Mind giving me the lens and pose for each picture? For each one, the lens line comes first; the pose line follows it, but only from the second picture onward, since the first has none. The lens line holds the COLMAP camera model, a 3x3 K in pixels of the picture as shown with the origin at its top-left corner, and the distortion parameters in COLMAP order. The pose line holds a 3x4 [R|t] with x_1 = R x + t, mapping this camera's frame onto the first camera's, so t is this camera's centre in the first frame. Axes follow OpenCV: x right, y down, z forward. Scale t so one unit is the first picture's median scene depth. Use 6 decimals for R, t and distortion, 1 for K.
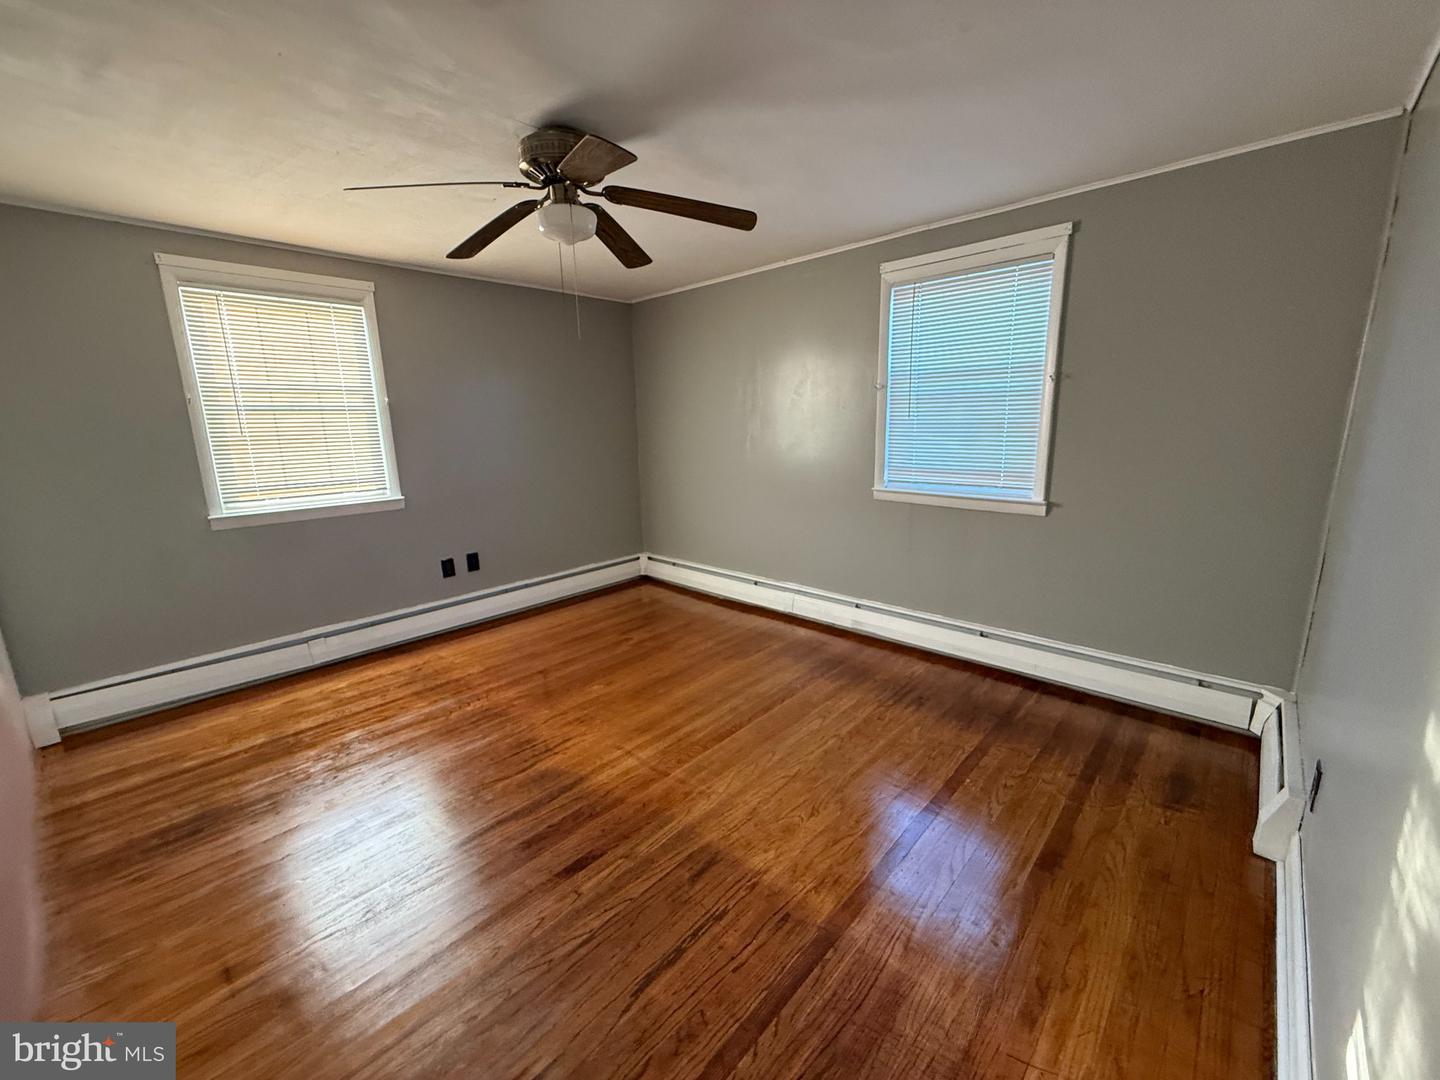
lens RADIAL K [[574.3, 0, 715.3], [0, 574.3, 537.2], [0, 0, 1]] dist [-0.000145, 0.000180]
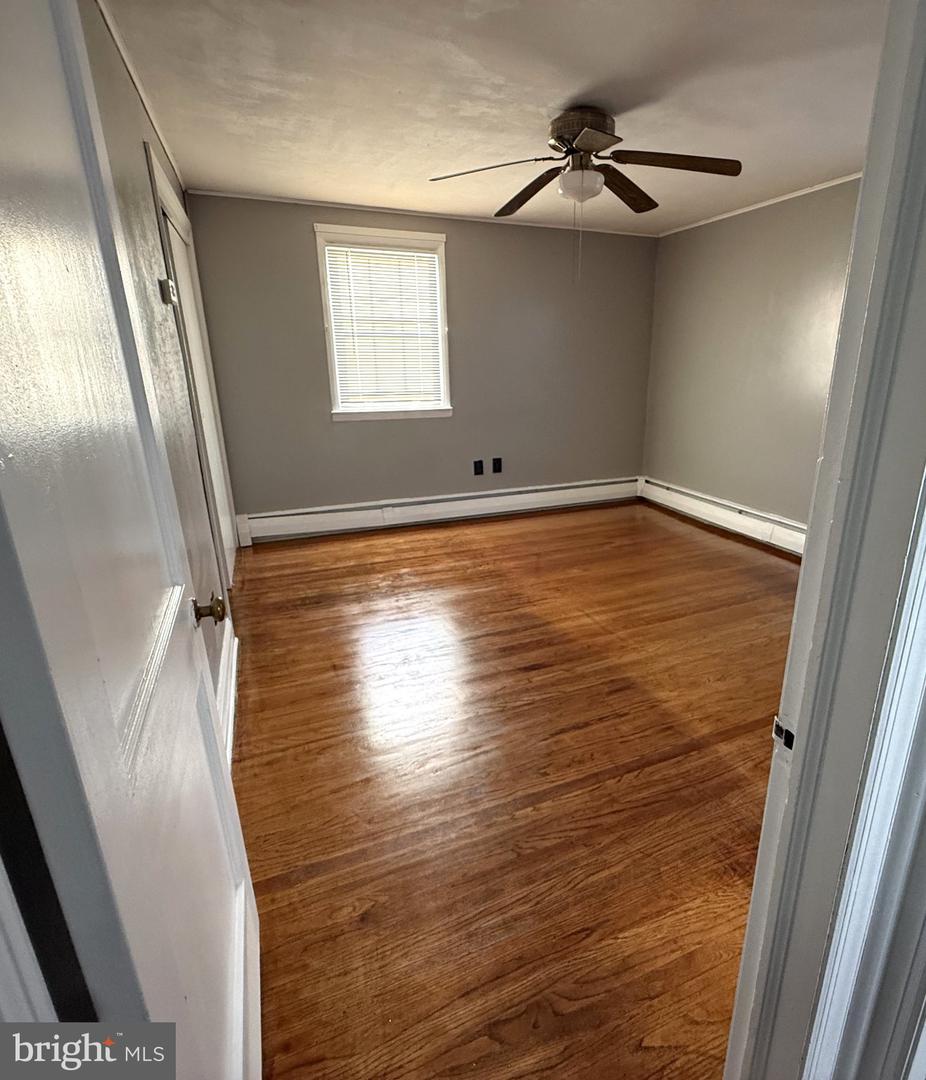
lens RADIAL K [[576.3, 0, 514.8], [0, 576.3, 537.0], [0, 0, 1]] dist [-0.004607, -0.000546]
pose [[0.919003, 0.139266, -0.368835, 0.144304], [-0.099966, 0.987272, 0.123697, 0.059968], [0.381367, -0.076806, 0.921227, -0.220233]]
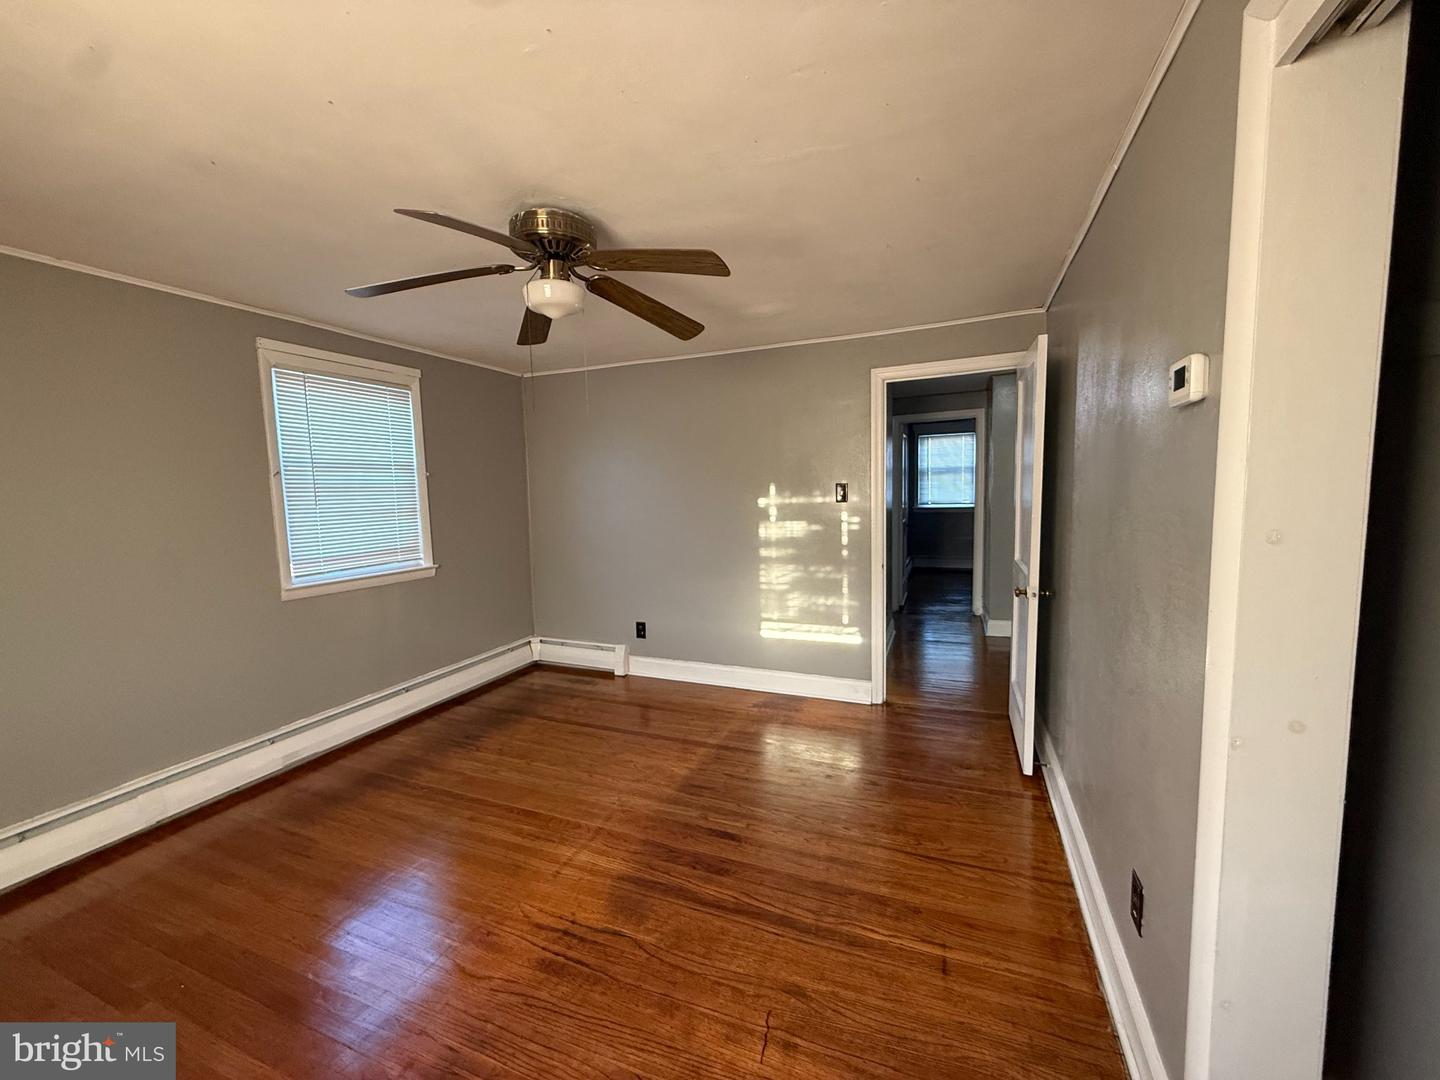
lens RADIAL K [[574.3, 0, 715.3], [0, 574.3, 537.2], [0, 0, 1]] dist [-0.000145, 0.000180]
pose [[-0.348658, -0.048656, 0.935986, -1.003620], [0.228426, 0.964127, 0.135209, -0.172894], [-0.908988, 0.260945, -0.325036, 0.914645]]
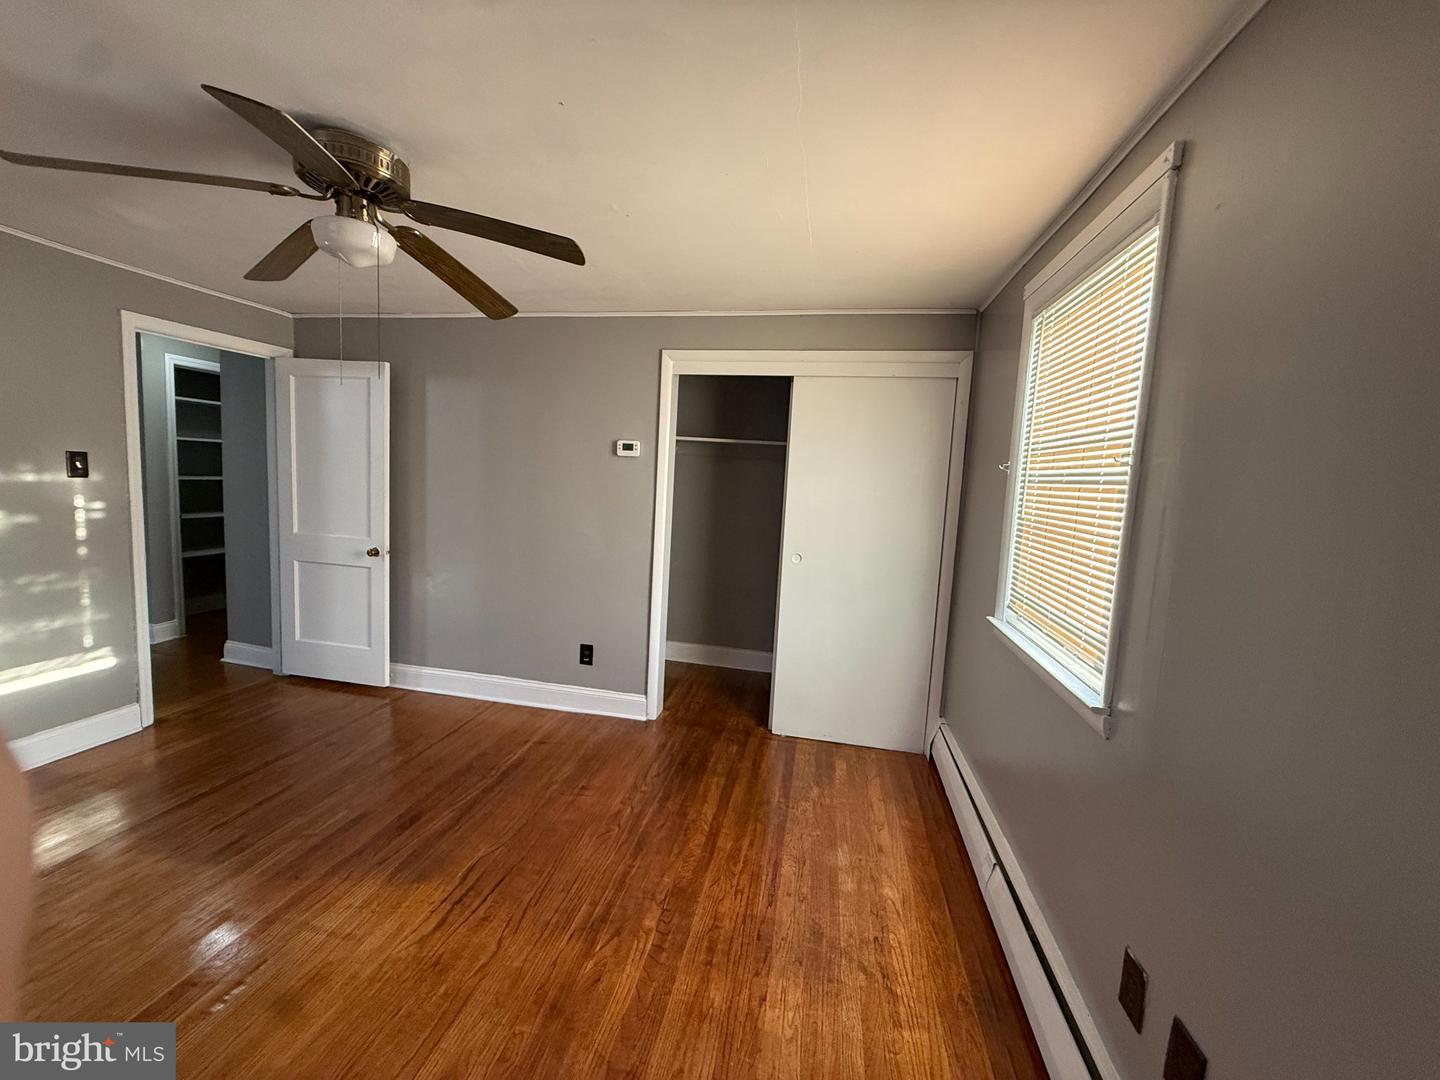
lens RADIAL K [[574.3, 0, 715.3], [0, 574.3, 537.2], [0, 0, 1]] dist [-0.000145, 0.000180]
pose [[-0.846765, 0.038153, -0.530597, -0.188743], [-0.135948, 0.948784, 0.285179, -0.352669], [0.514303, 0.313613, -0.798210, 1.606743]]
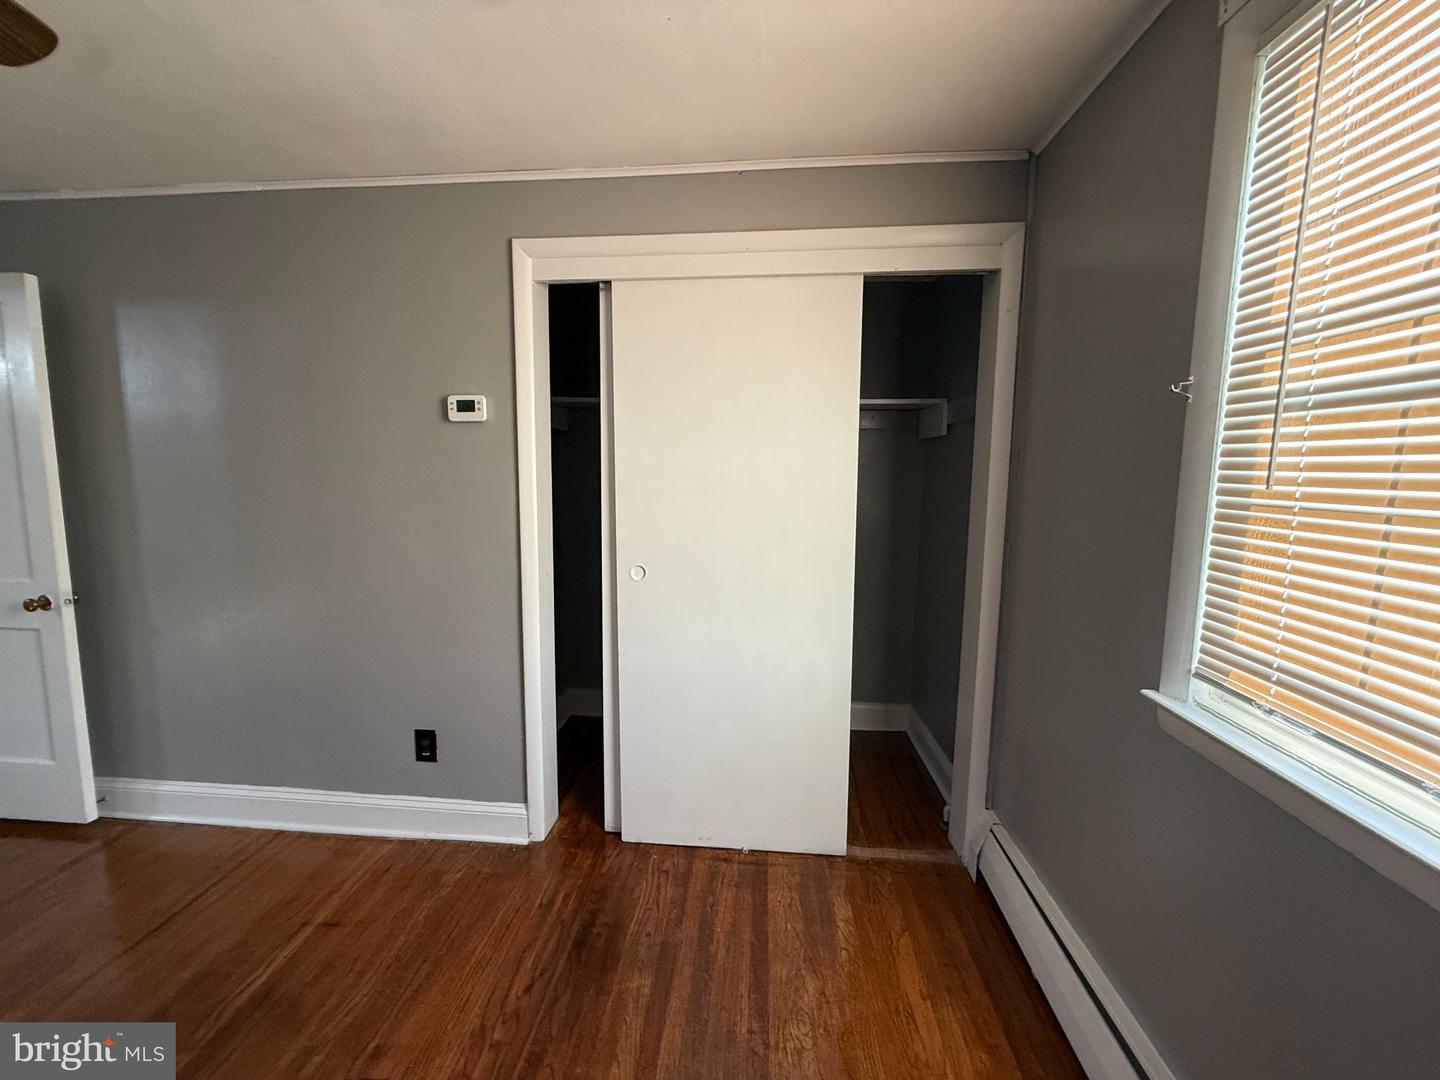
lens RADIAL K [[574.3, 0, 715.3], [0, 574.3, 537.2], [0, 0, 1]] dist [-0.000145, 0.000180]
pose [[-0.784532, 0.093674, -0.612973, -0.485737], [-0.114151, 0.949812, 0.291250, -0.246853], [0.609491, 0.298466, -0.734465, 1.241801]]
